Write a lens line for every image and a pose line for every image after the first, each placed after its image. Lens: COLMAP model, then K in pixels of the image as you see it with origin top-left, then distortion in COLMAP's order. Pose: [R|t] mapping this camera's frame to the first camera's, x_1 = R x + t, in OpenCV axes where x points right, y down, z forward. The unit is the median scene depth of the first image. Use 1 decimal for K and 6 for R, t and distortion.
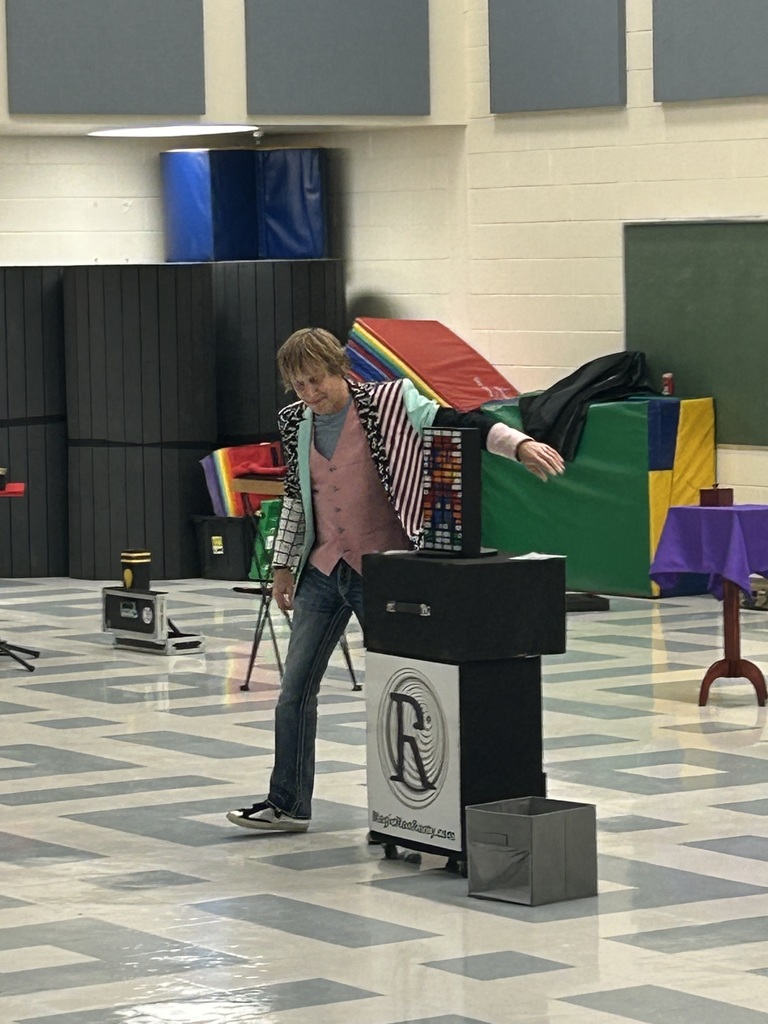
lens RADIAL K [[3887.1, 0, 384.0], [0, 3887.1, 512.0], [0, 0, 1]] dist [0.122884, 2.505310]
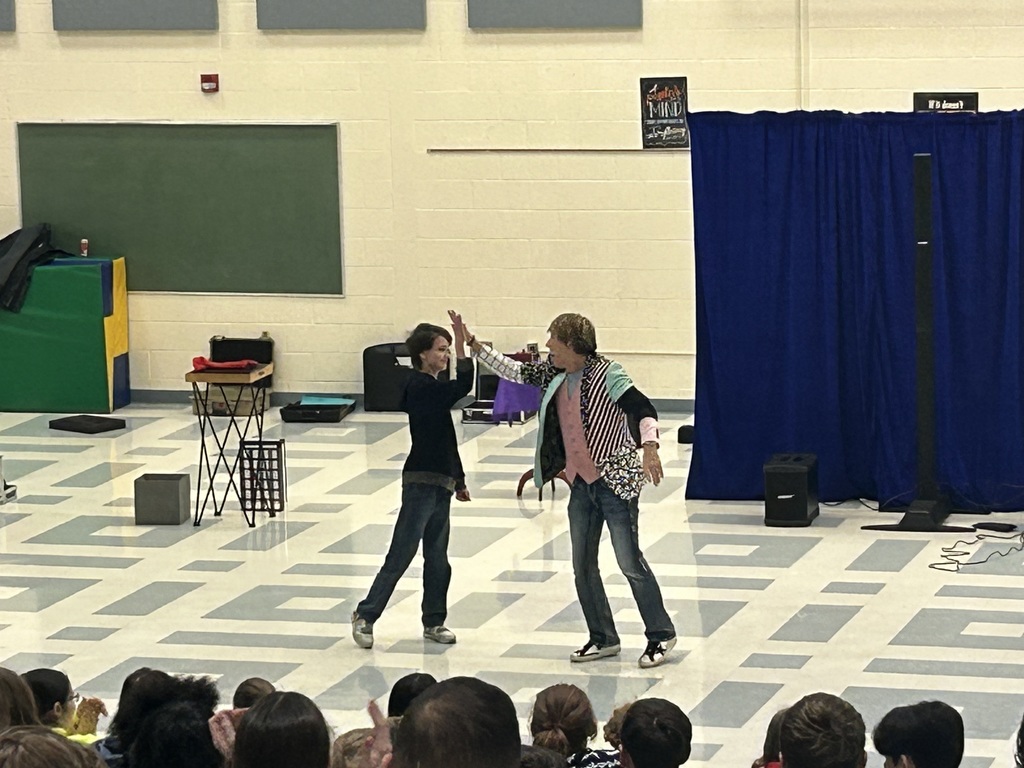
lens RADIAL K [[3906.4, 0, 512.0], [0, 3906.4, 384.0], [0, 0, 1]] dist [0.152546, 1.135967]
pose [[0.772299, -0.094749, 0.628154, -0.634795], [0.053293, 0.994992, 0.084559, -0.089291], [-0.633020, -0.031829, 0.773481, -0.106329]]
